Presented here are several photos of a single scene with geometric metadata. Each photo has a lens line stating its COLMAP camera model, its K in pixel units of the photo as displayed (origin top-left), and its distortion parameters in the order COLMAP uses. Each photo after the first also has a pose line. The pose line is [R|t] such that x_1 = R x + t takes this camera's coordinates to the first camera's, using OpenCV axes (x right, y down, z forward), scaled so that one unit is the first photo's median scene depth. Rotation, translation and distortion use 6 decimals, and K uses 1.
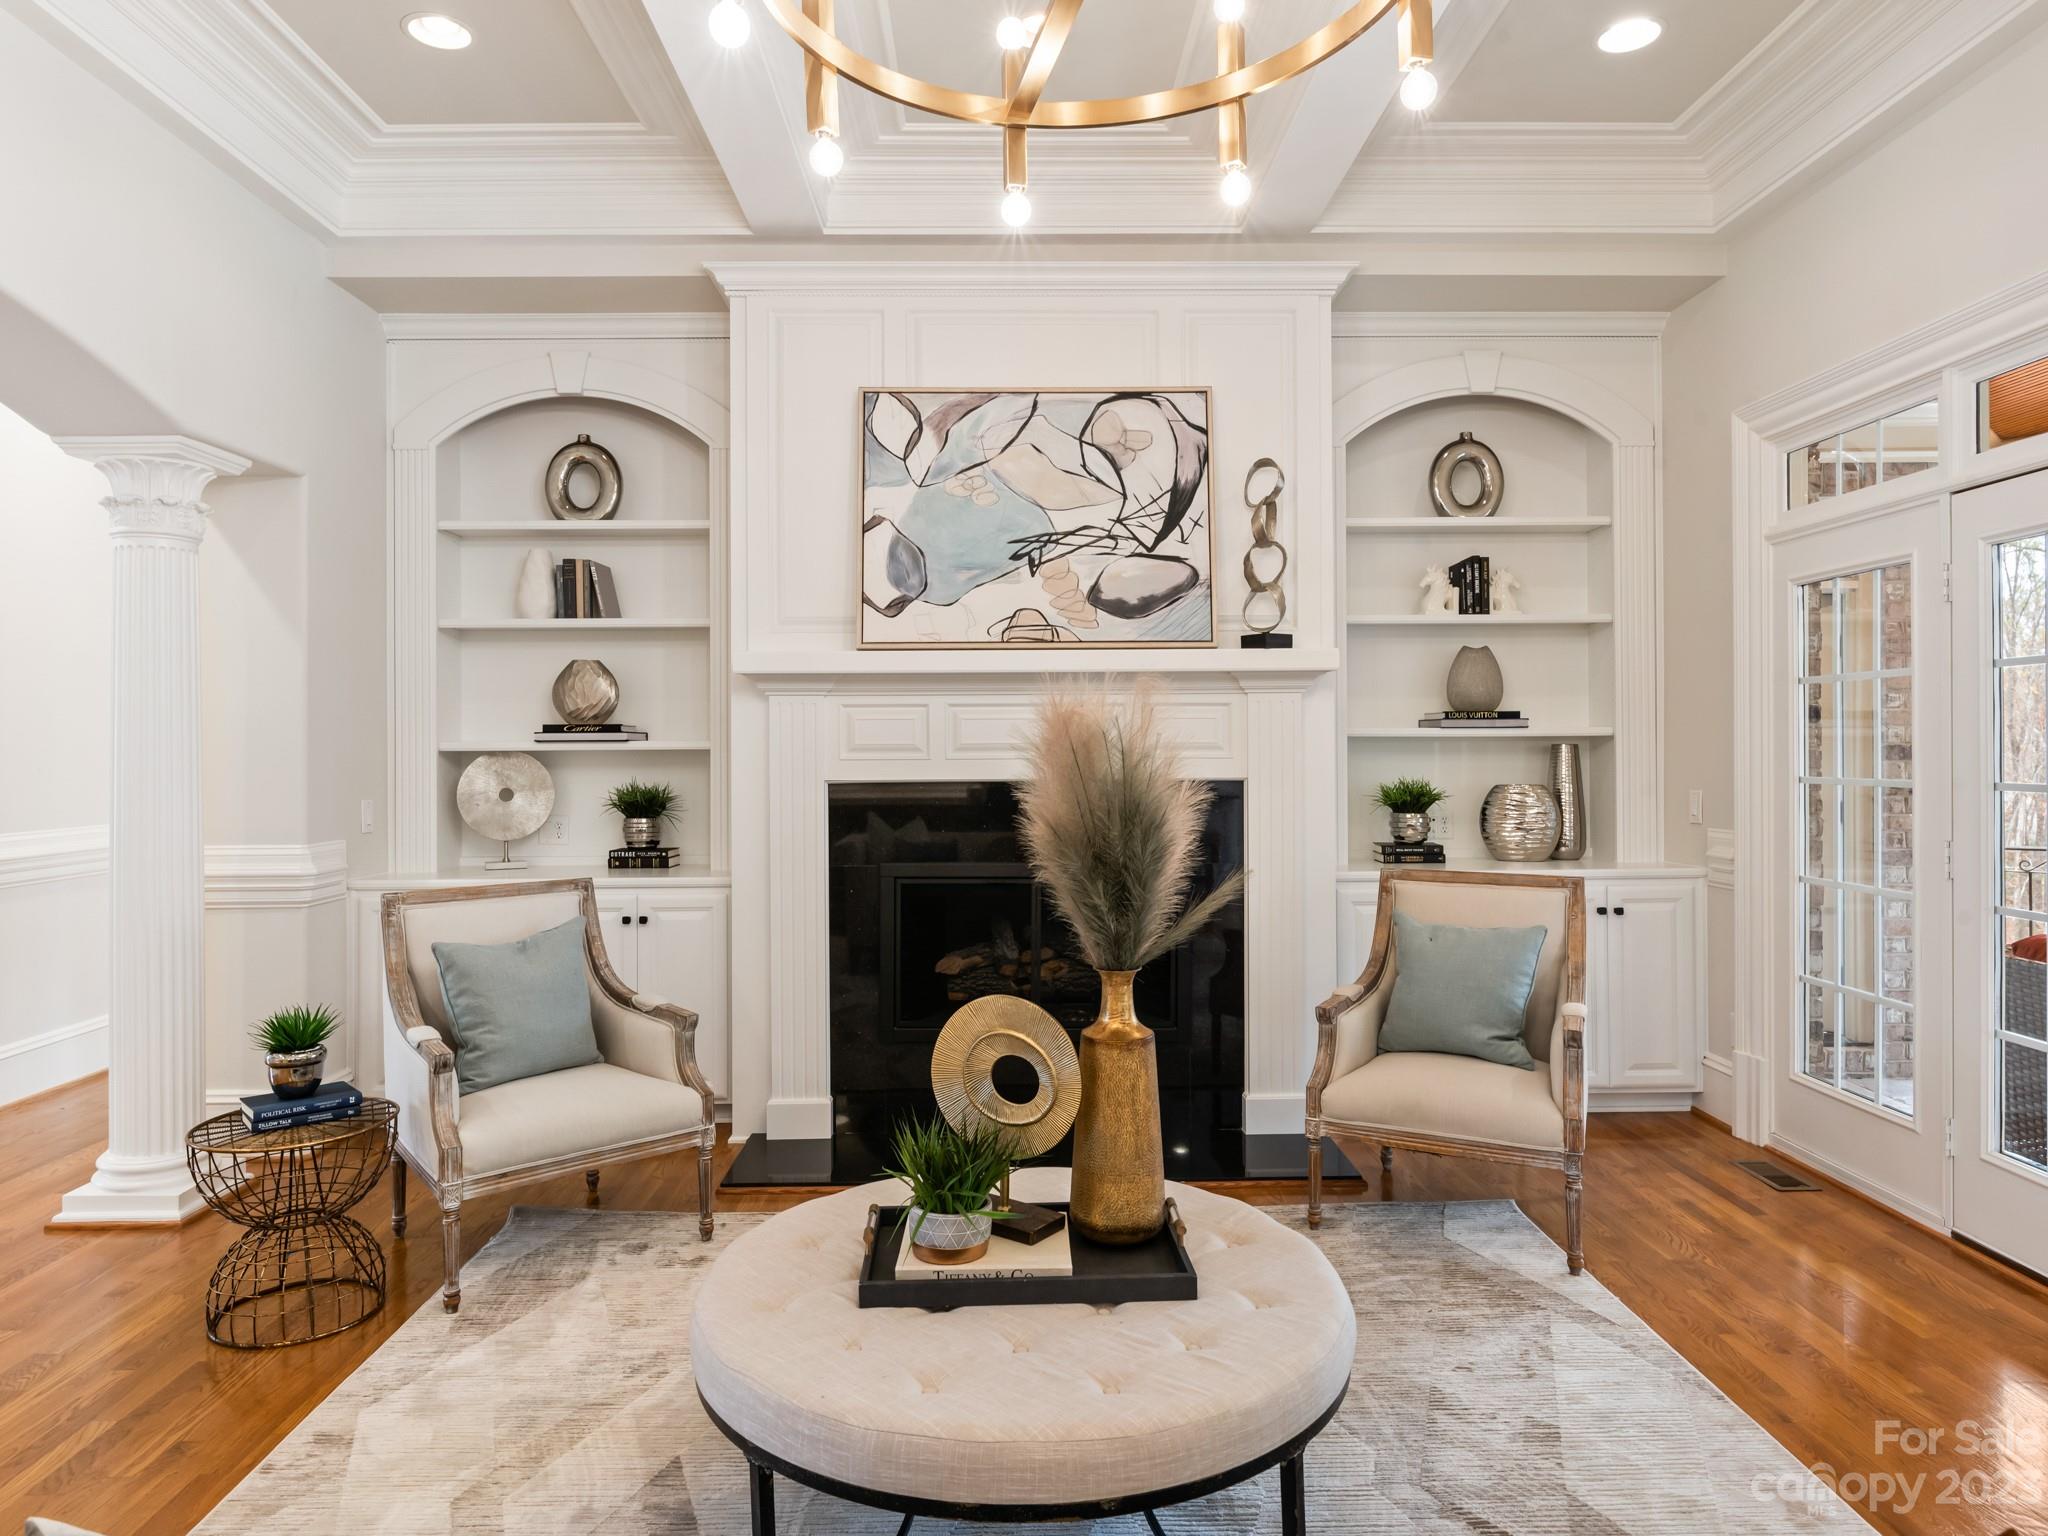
lens RADIAL K [[1287.5, 0, 1025.1], [0, 1287.5, 743.1], [0, 0, 1]] dist [0.000172, 0.001272]
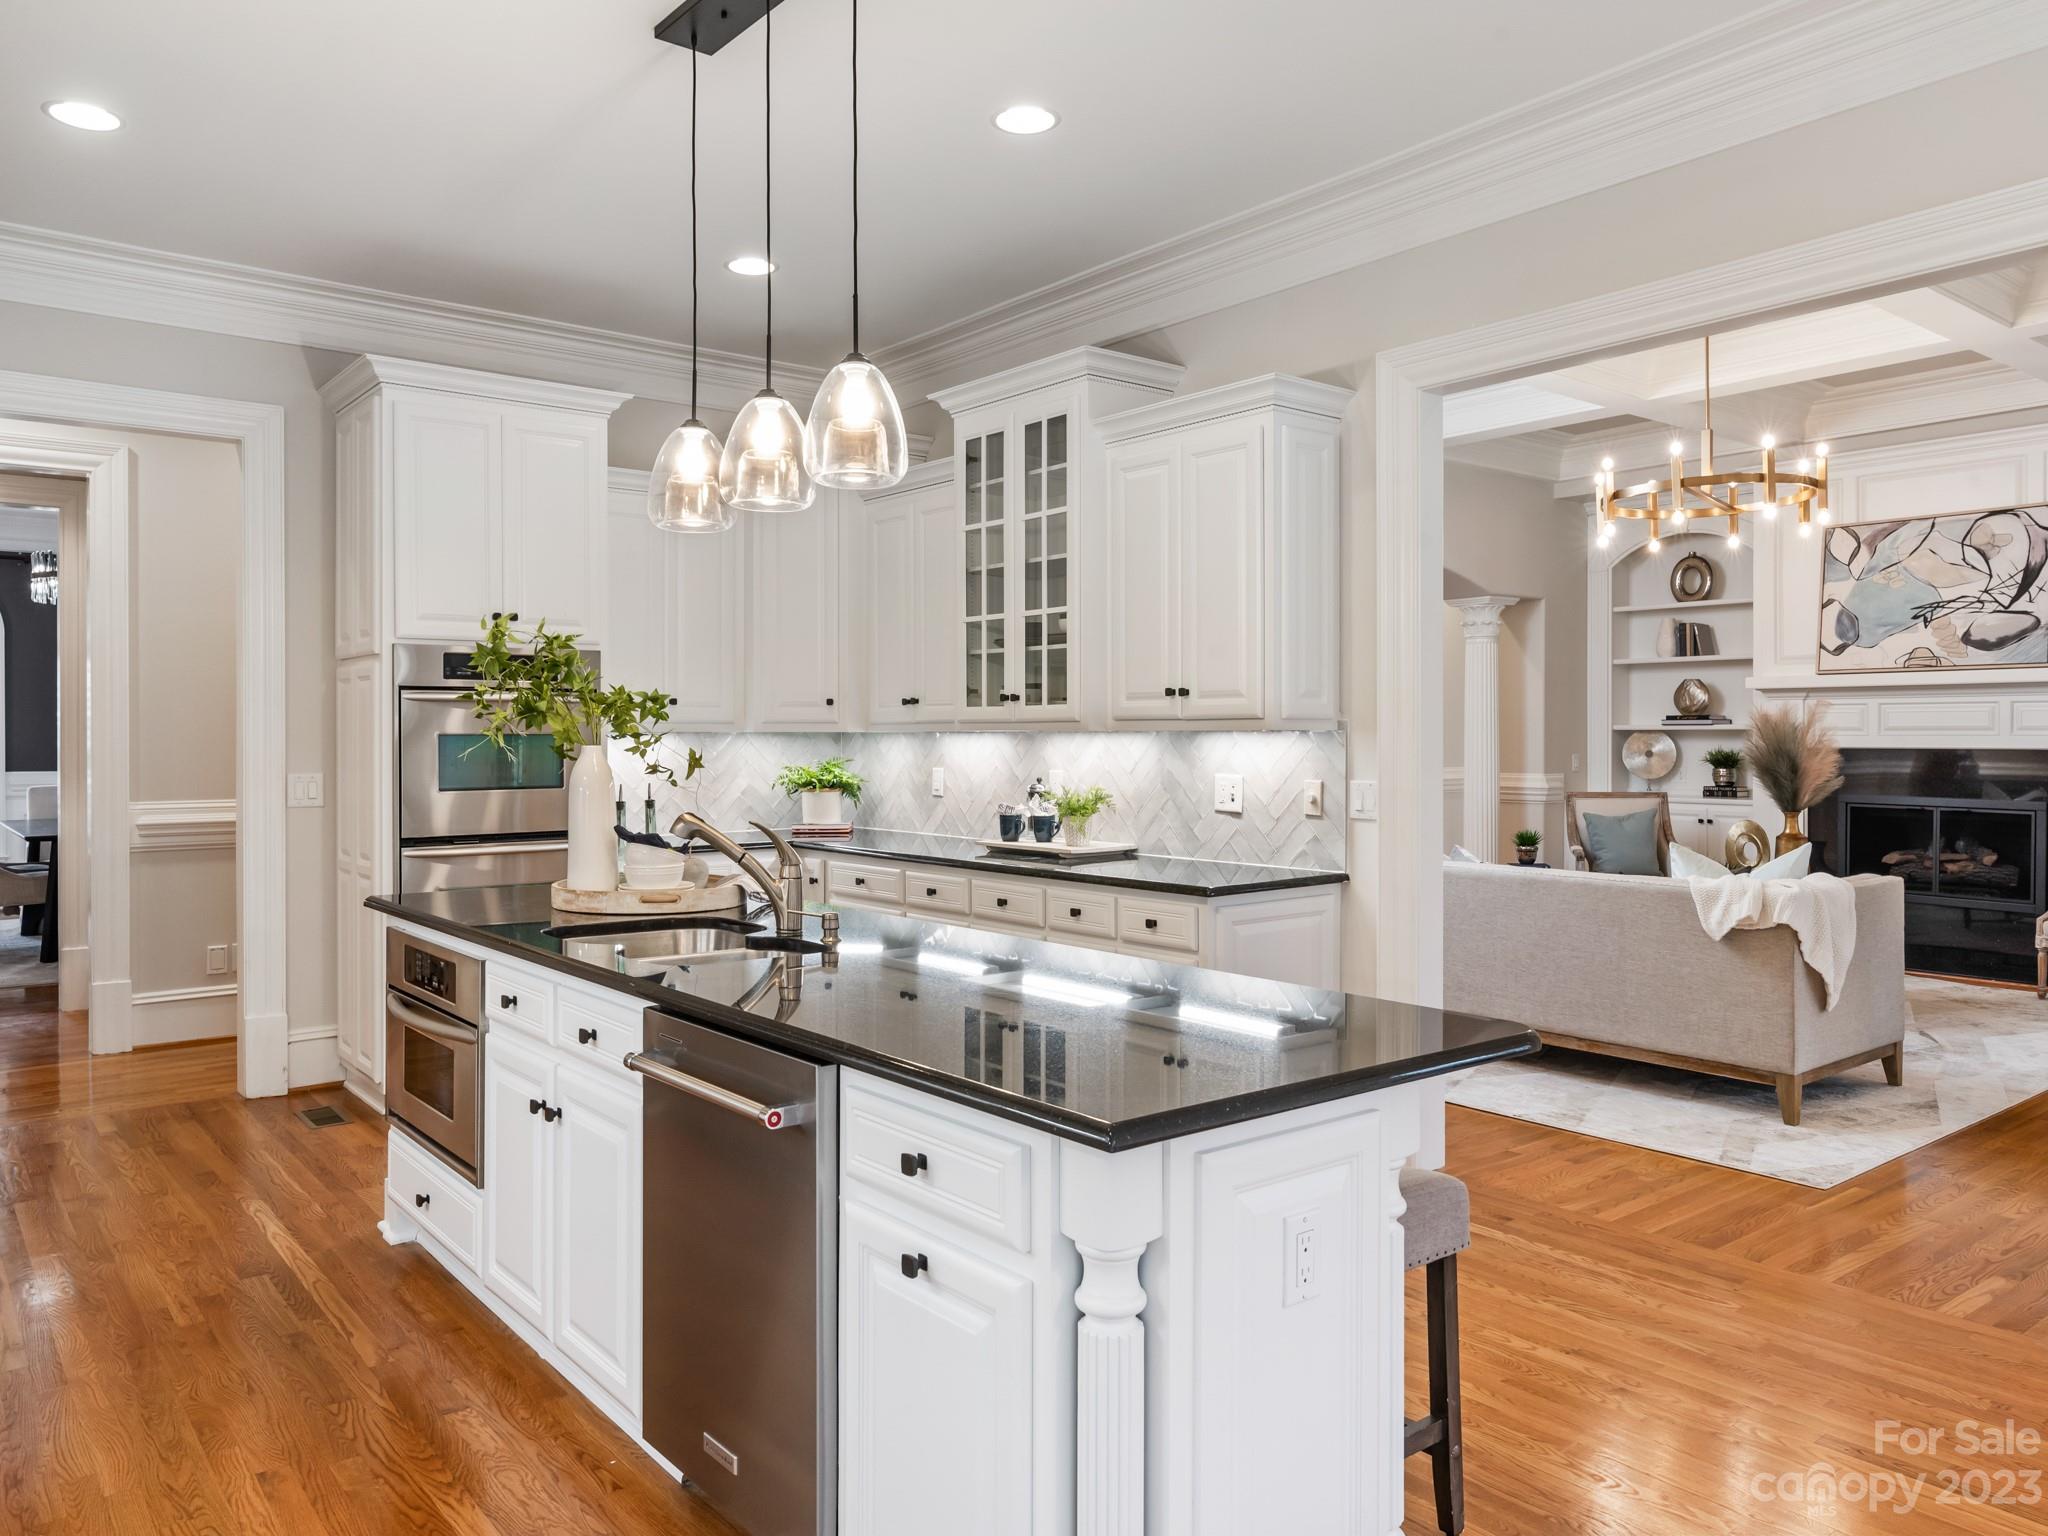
lens RADIAL K [[1435.6, 0, 1012.6], [0, 1435.6, 732.9], [0, 0, 1]] dist [0.000209, -0.002470]
pose [[0.603950, 0.004695, -0.797008, 0.785087], [-0.001115, 0.999987, 0.005045, 0.001142], [0.797021, -0.002158, 0.603947, -1.104833]]
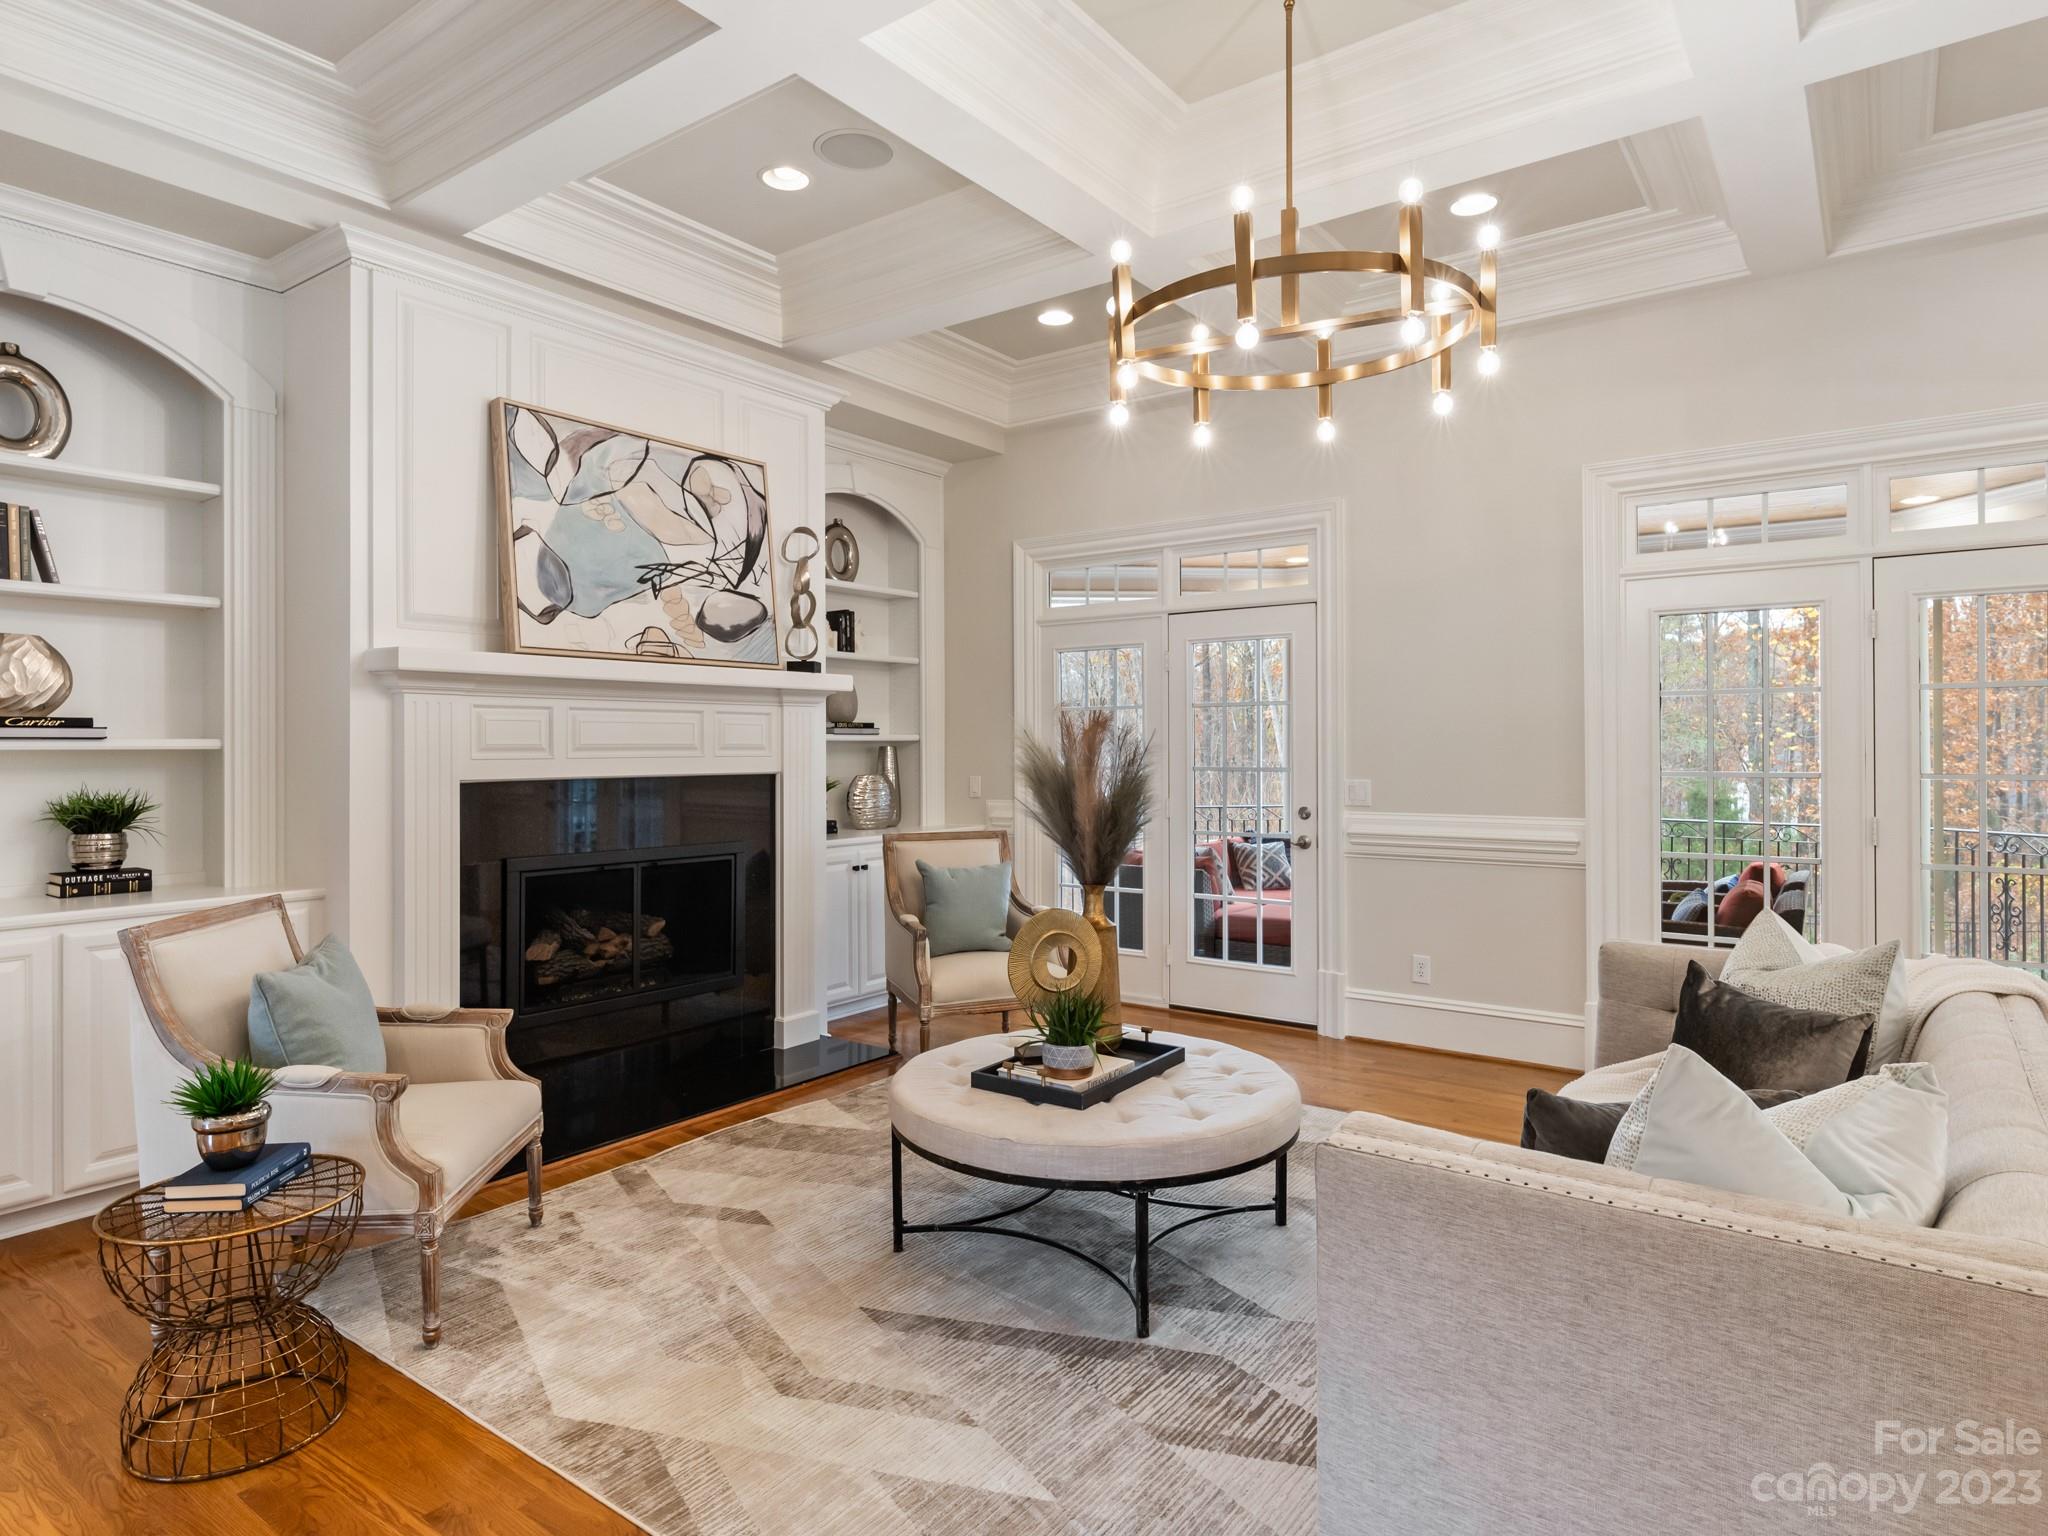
lens RADIAL K [[1174.4, 0, 1025.5], [0, 1174.4, 738.4], [0, 0, 1]] dist [0.003951, -0.000736]
pose [[0.607637, 0.008688, 0.794168, -0.622528], [-0.002707, 0.999957, -0.008868, 0.003629], [-0.794211, 0.003239, 0.607634, 0.096602]]
